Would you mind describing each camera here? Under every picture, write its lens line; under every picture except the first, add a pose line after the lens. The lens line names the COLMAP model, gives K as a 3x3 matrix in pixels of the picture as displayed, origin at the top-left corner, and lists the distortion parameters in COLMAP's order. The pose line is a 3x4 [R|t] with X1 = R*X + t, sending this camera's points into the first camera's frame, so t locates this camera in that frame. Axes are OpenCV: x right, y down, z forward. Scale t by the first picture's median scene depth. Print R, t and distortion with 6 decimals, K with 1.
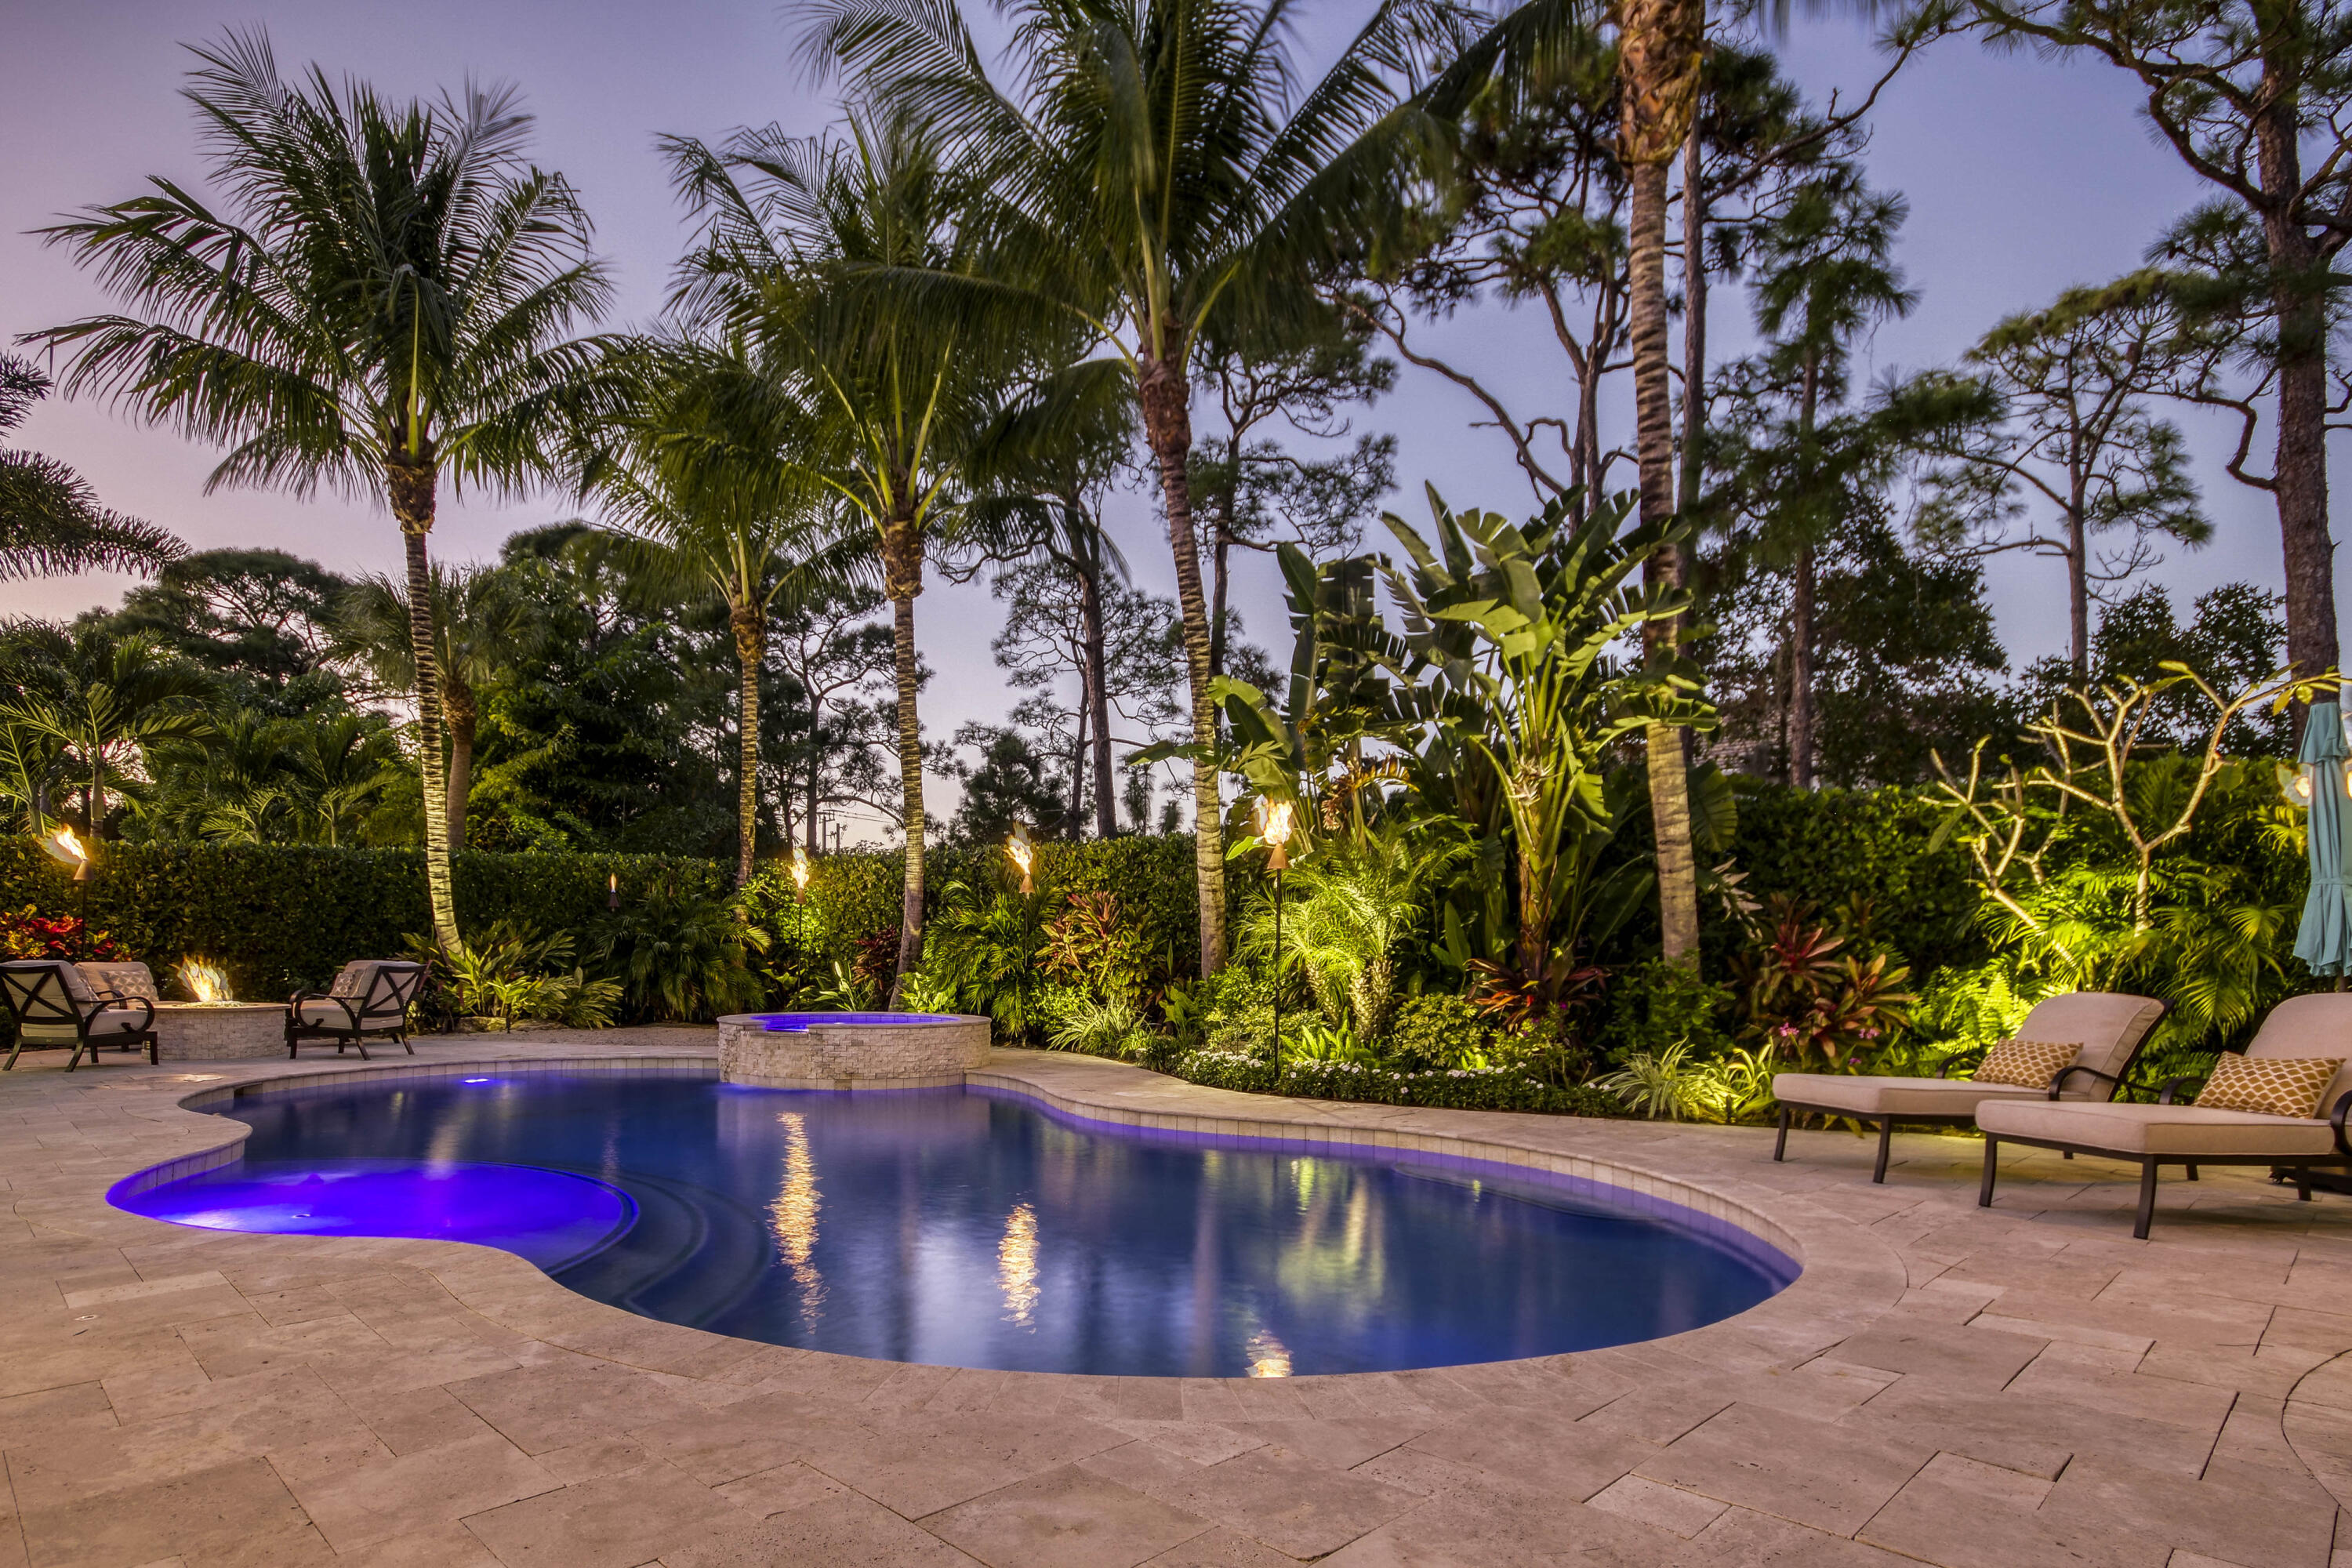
lens RADIAL K [[1268.5, 0, 1104.4], [0, 1268.5, 903.8], [0, 0, 1]] dist [-0.001654, -0.000697]
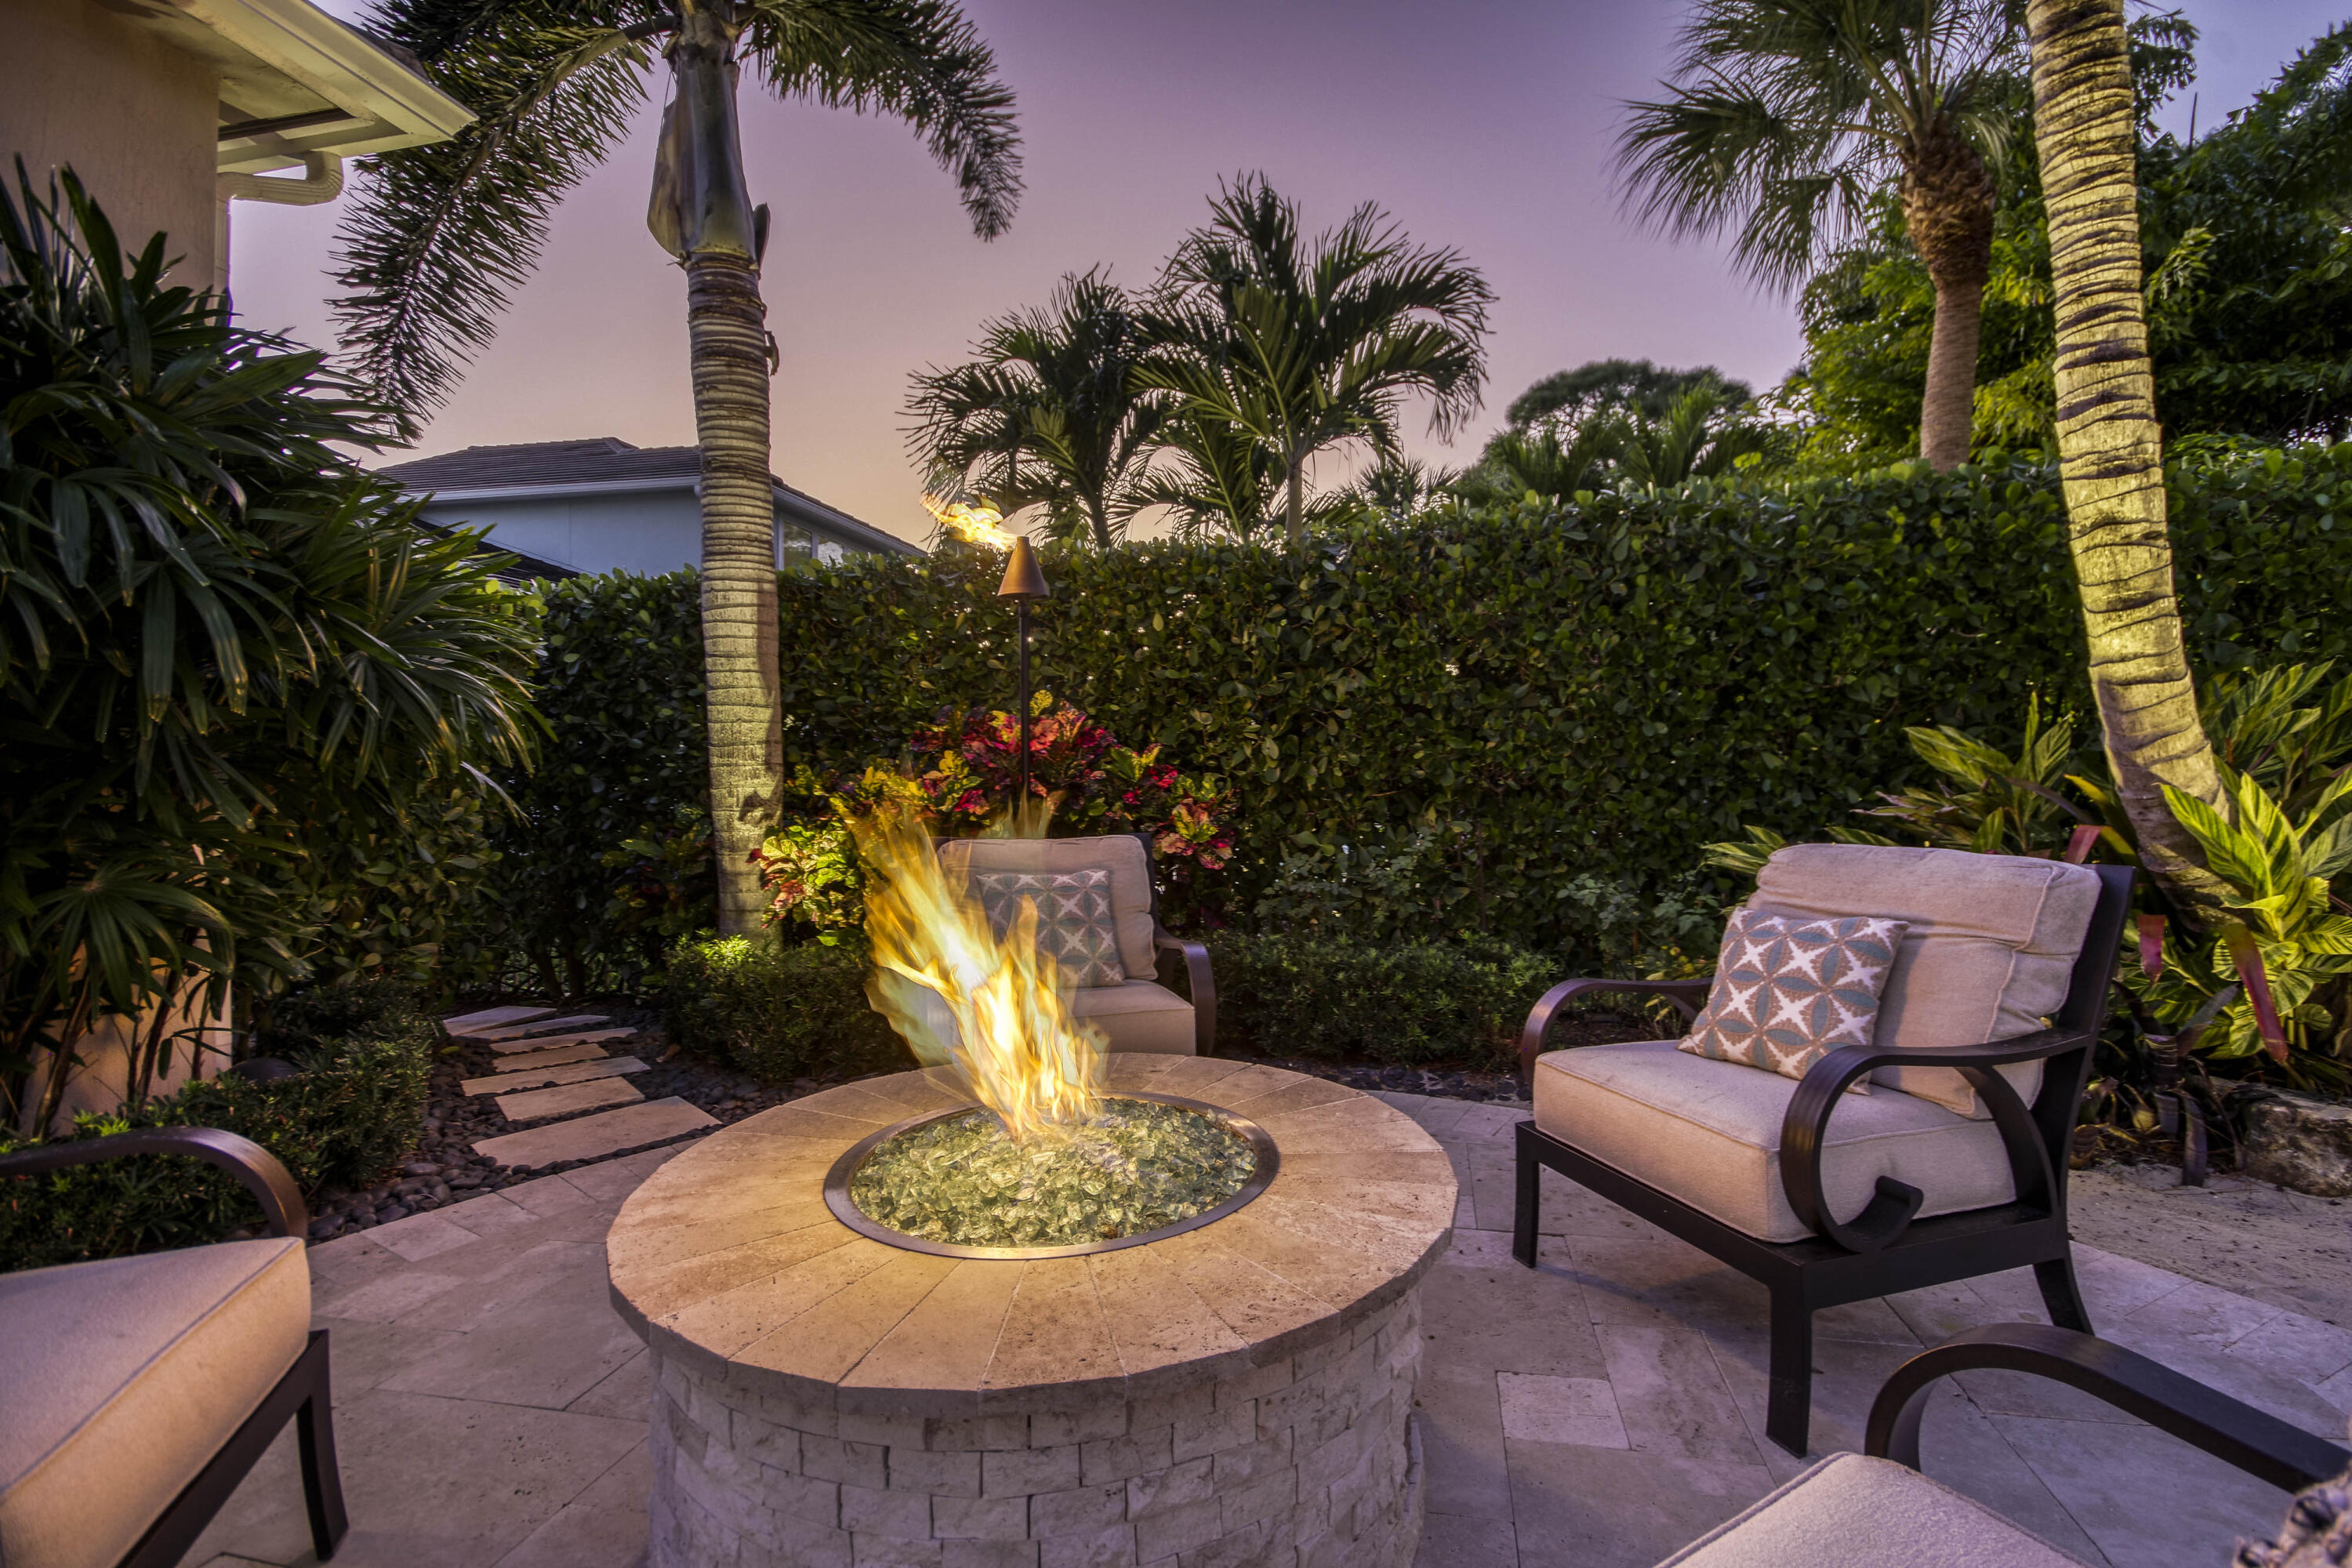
lens RADIAL K [[1050.1, 0, 1222.7], [0, 1050.1, 779.2], [0, 0, 1]] dist [-0.000332, -0.000227]
pose [[0.576946, -0.010704, -0.816712, -0.470868], [0.045467, 0.998785, 0.019029, 0.024151], [0.815516, -0.048113, 0.576731, 0.767733]]
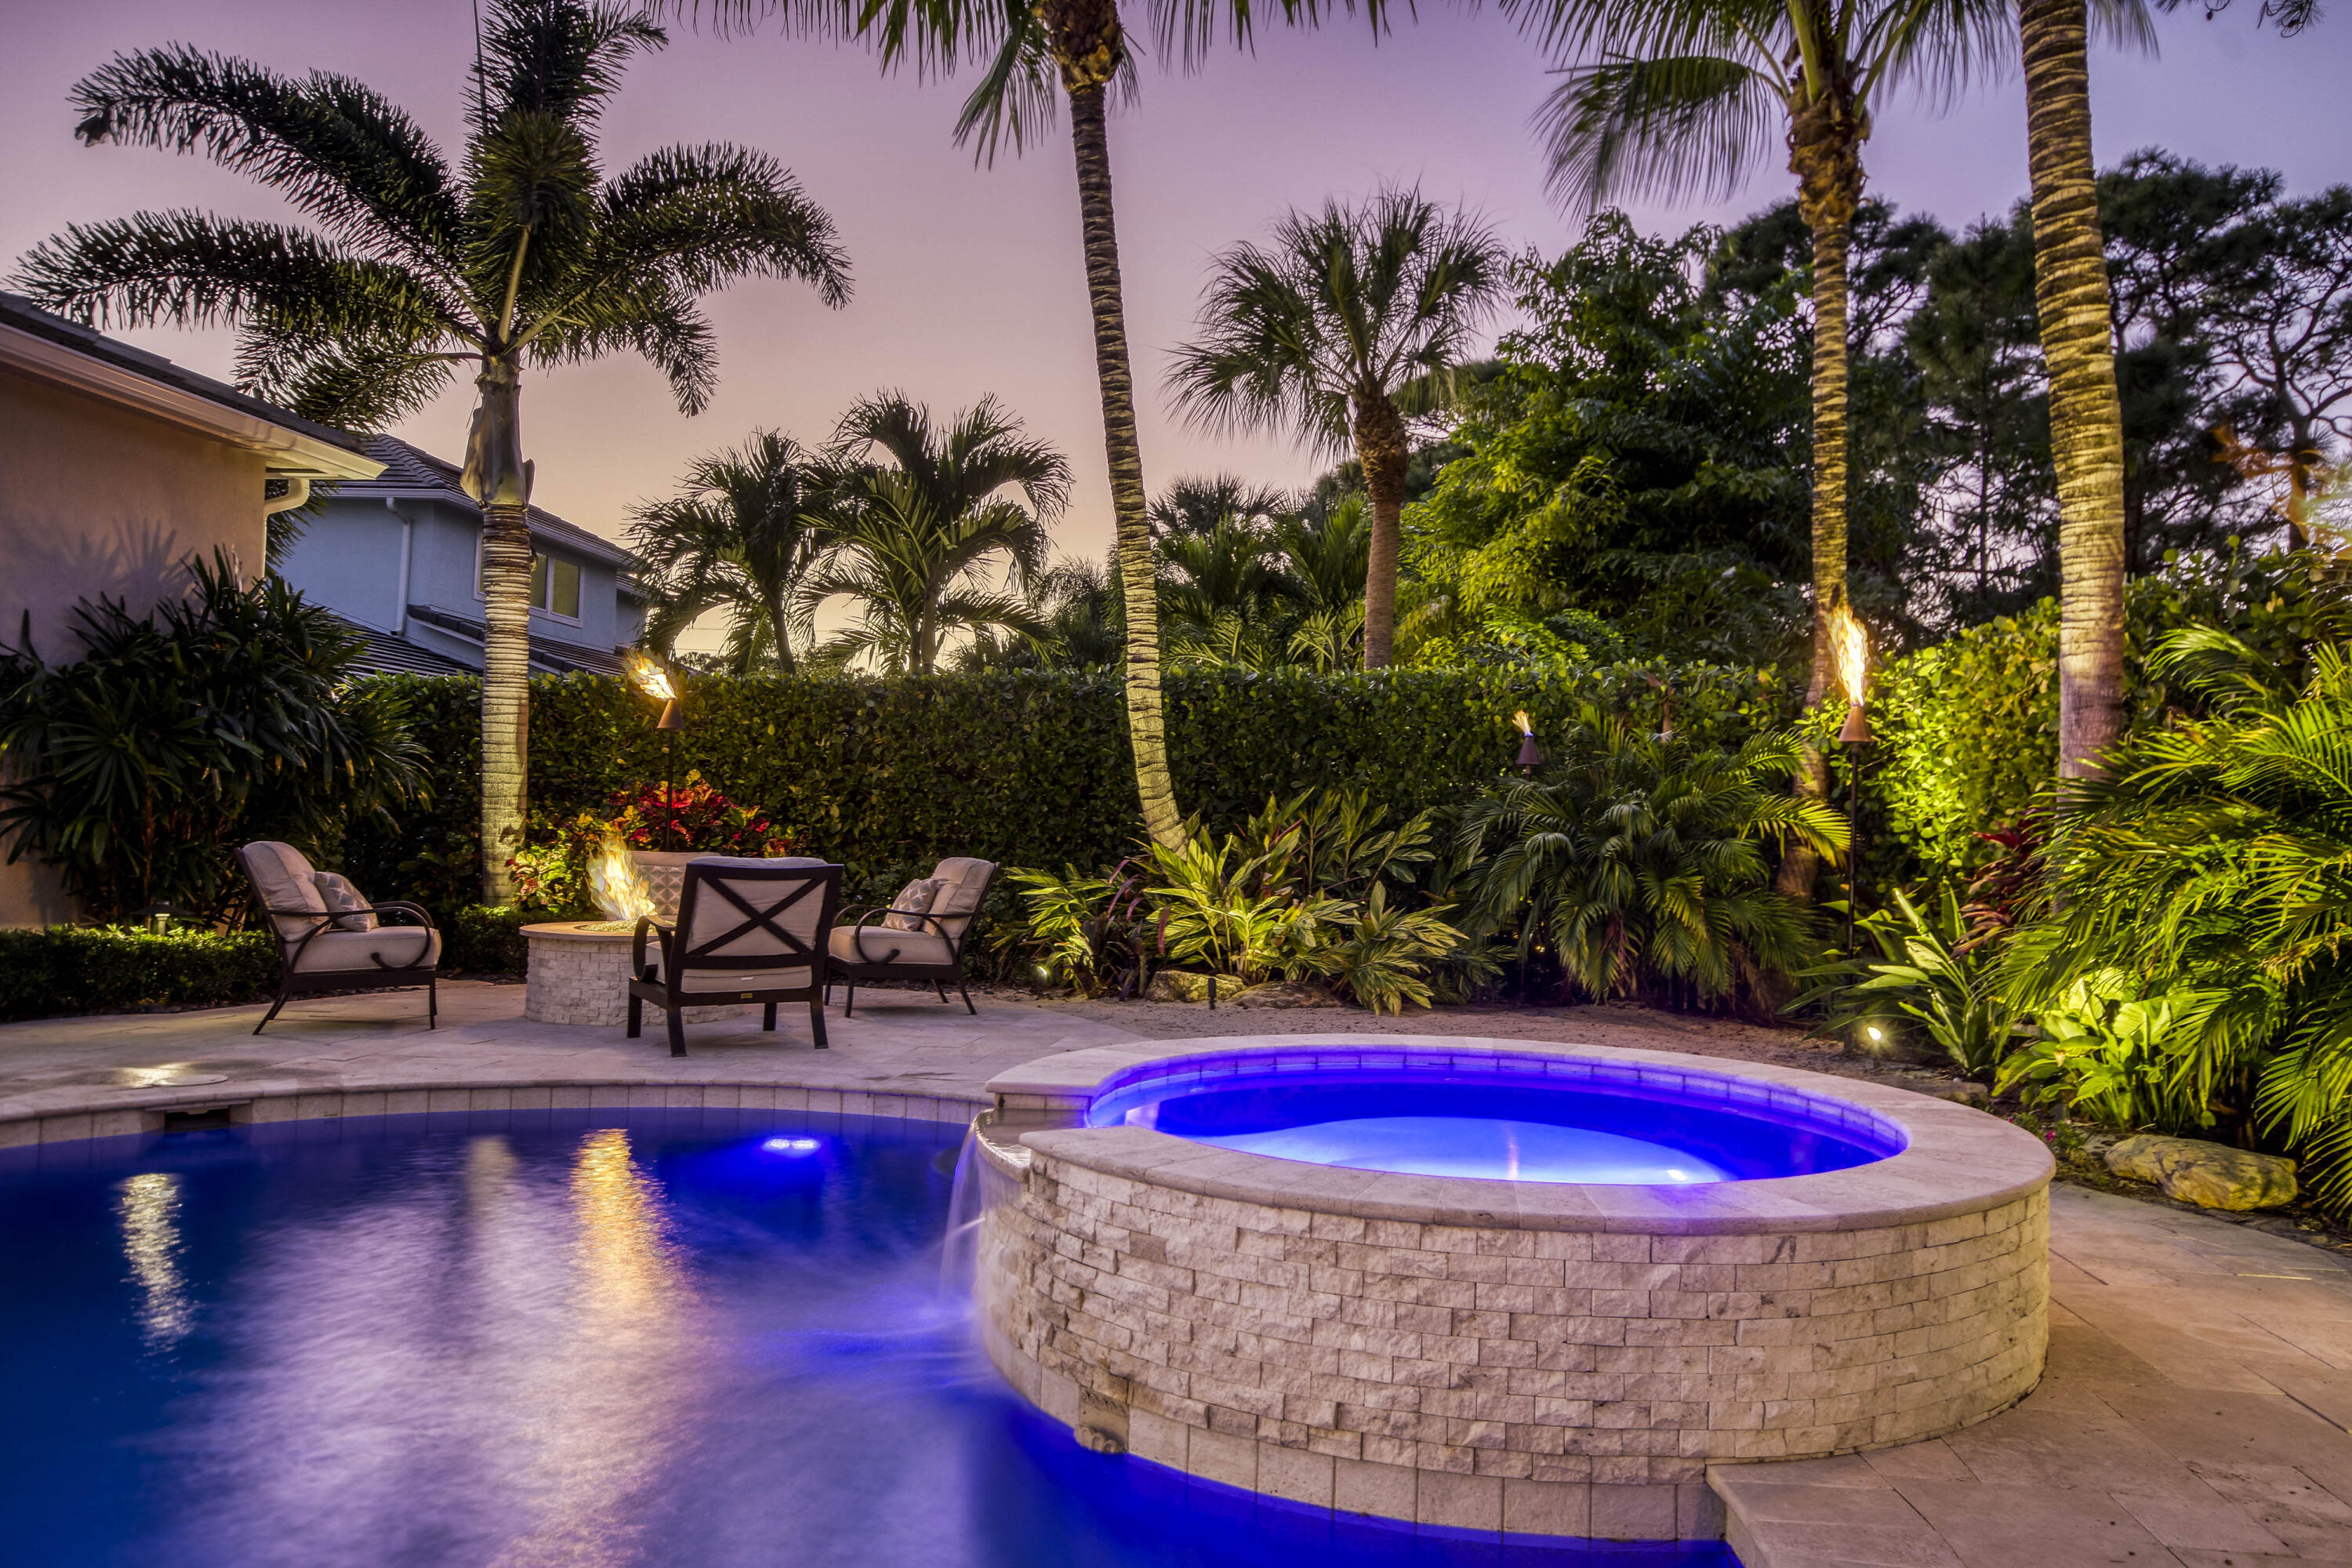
lens RADIAL K [[1583.0, 0, 1227.1], [0, 1583.0, 781.2], [0, 0, 1]] dist [0.022694, 0.001775]
pose [[0.639071, -0.020119, -0.768885, 0.023571], [0.007899, 0.999777, -0.019594, 0.023897], [0.769108, 0.006448, 0.639087, 0.604883]]
